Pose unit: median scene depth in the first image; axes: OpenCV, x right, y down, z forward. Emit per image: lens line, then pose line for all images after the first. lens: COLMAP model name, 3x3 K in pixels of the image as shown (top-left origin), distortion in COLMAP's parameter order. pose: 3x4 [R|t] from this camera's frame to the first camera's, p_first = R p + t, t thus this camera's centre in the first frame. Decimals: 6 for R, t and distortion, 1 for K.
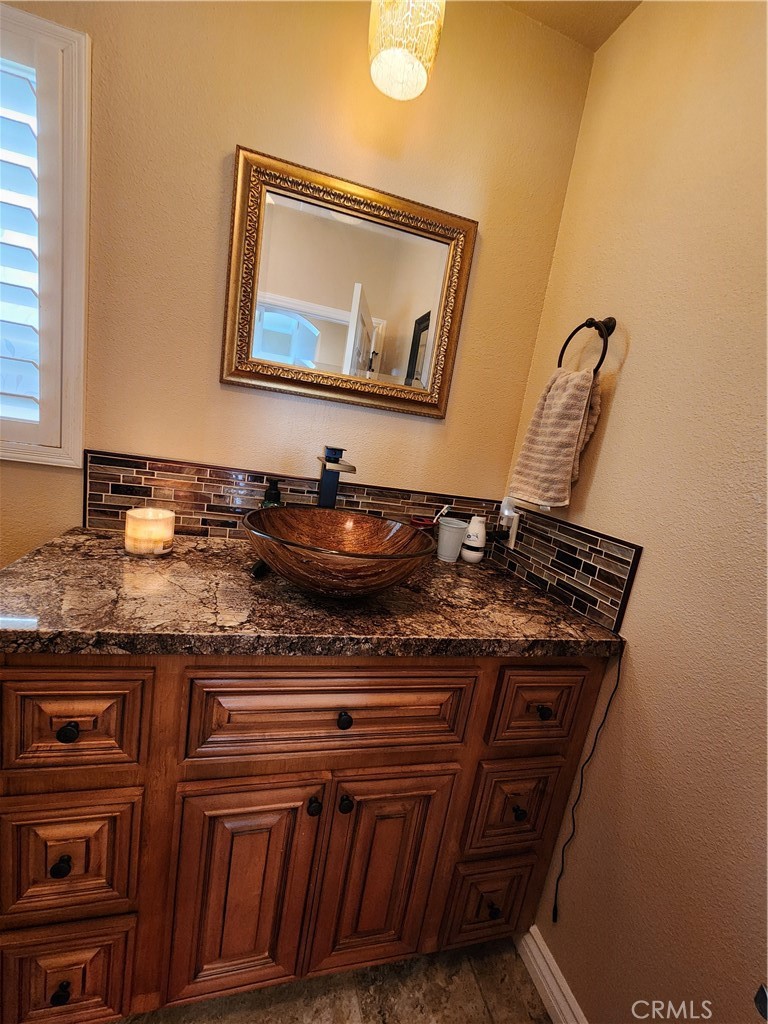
lens RADIAL K [[419.2, 0, 374.7], [0, 419.2, 515.3], [0, 0, 1]] dist [-0.000112, -0.000780]
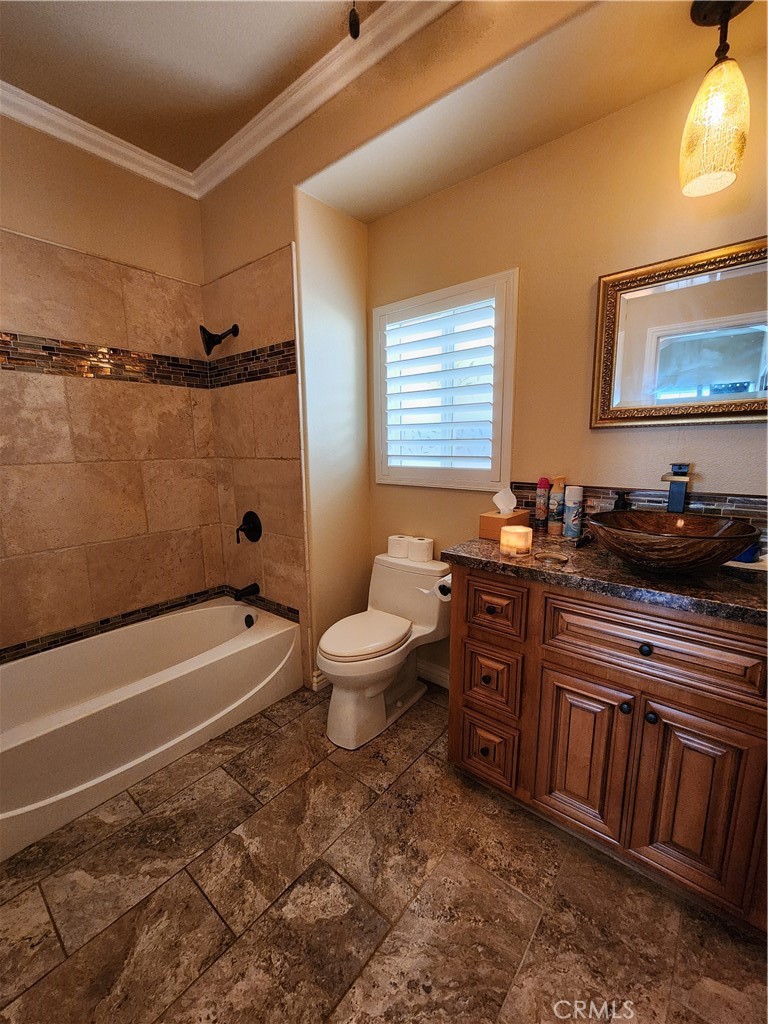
lens RADIAL K [[419.2, 0, 374.7], [0, 419.2, 515.3], [0, 0, 1]] dist [-0.000112, -0.000780]
pose [[0.560607, -0.017502, -0.827897, 0.569567], [-0.053001, 0.996968, -0.056966, 0.147616], [0.826384, 0.075815, 0.557980, -0.575711]]
